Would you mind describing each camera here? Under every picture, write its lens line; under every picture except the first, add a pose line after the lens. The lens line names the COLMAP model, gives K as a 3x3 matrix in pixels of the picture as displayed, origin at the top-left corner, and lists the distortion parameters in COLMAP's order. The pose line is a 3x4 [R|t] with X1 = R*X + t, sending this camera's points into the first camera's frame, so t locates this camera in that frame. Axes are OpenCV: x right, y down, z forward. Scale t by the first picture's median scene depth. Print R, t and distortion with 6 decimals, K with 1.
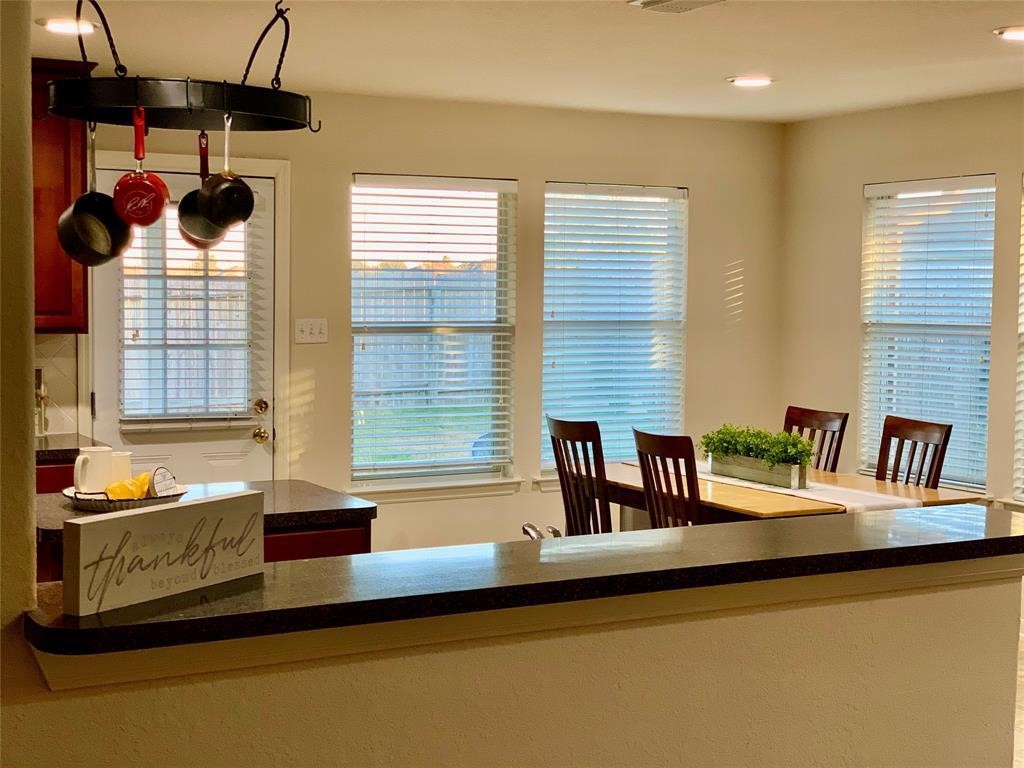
lens RADIAL K [[1526.2, 0, 512.0], [0, 1526.2, 384.0], [0, 0, 1]] dist [-0.005645, 0.059032]
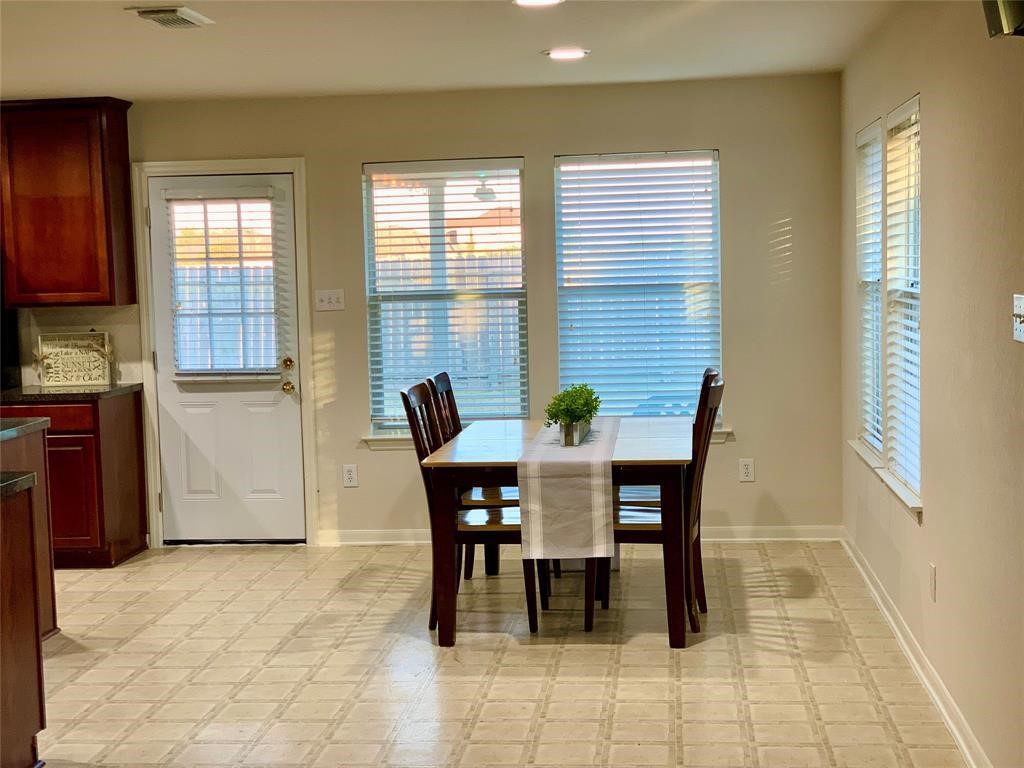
lens RADIAL K [[1526.2, 0, 512.0], [0, 1526.2, 384.0], [0, 0, 1]] dist [-0.005645, 0.059032]
pose [[0.811364, 0.015575, -0.584334, 0.685650], [-0.002480, 0.999728, 0.023203, 0.002328], [0.584536, -0.017377, 0.811182, 0.126098]]
